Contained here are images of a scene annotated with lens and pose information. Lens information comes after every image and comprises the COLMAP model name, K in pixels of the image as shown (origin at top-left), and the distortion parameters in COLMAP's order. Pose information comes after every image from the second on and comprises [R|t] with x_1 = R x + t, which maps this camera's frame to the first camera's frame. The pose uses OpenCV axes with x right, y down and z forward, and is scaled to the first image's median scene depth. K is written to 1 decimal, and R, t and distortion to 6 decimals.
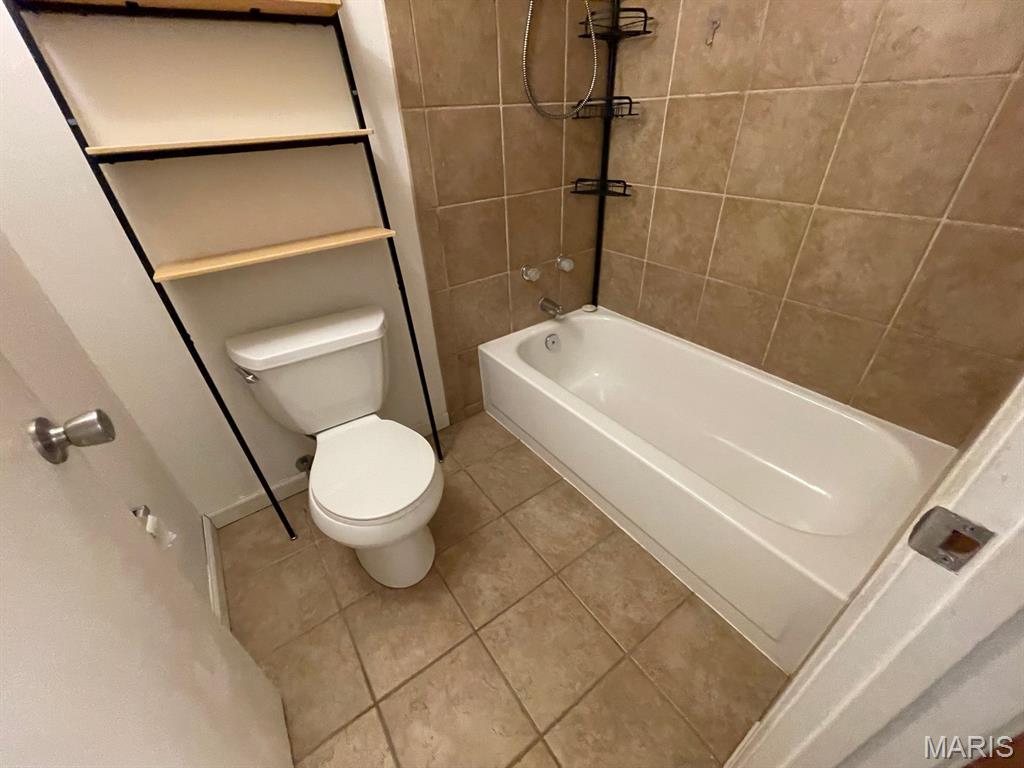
lens RADIAL K [[413.8, 0, 512.0], [0, 413.8, 384.0], [0, 0, 1]] dist [-0.000826, 0.000281]
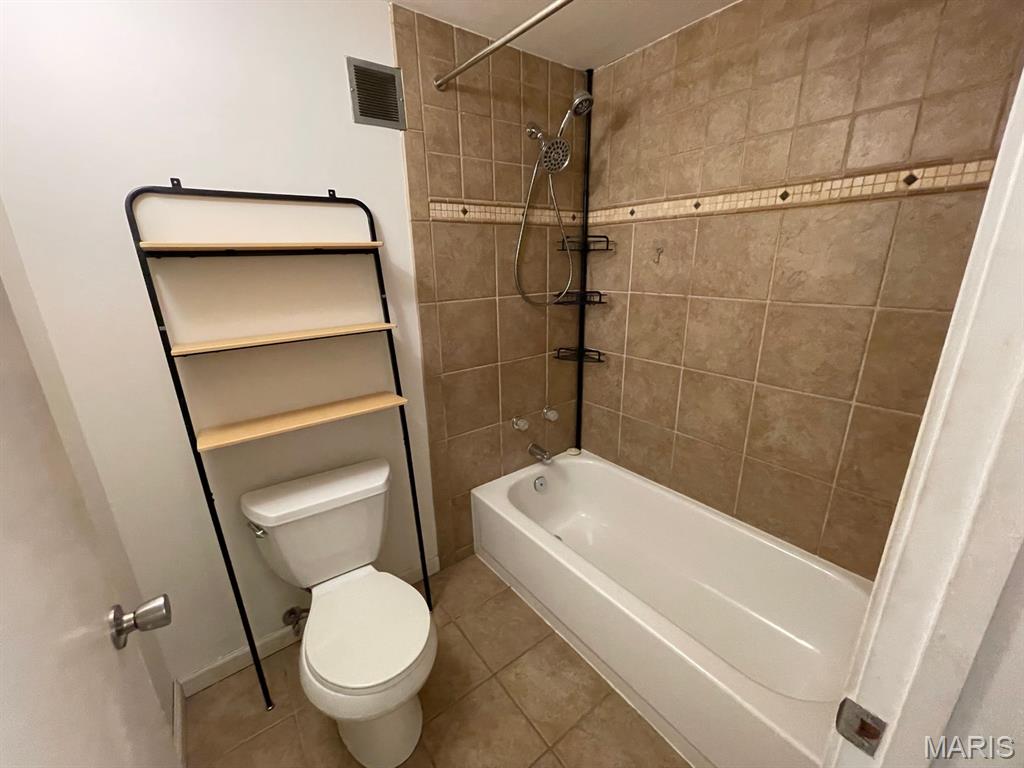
lens RADIAL K [[414.6, 0, 511.2], [0, 414.6, 387.0], [0, 0, 1]] dist [0.000345, 0.000159]
pose [[0.999330, 0.010736, 0.035001, -0.023968], [-0.000681, 0.961323, -0.275424, -0.067900], [-0.036604, 0.275215, 0.960686, -0.124001]]
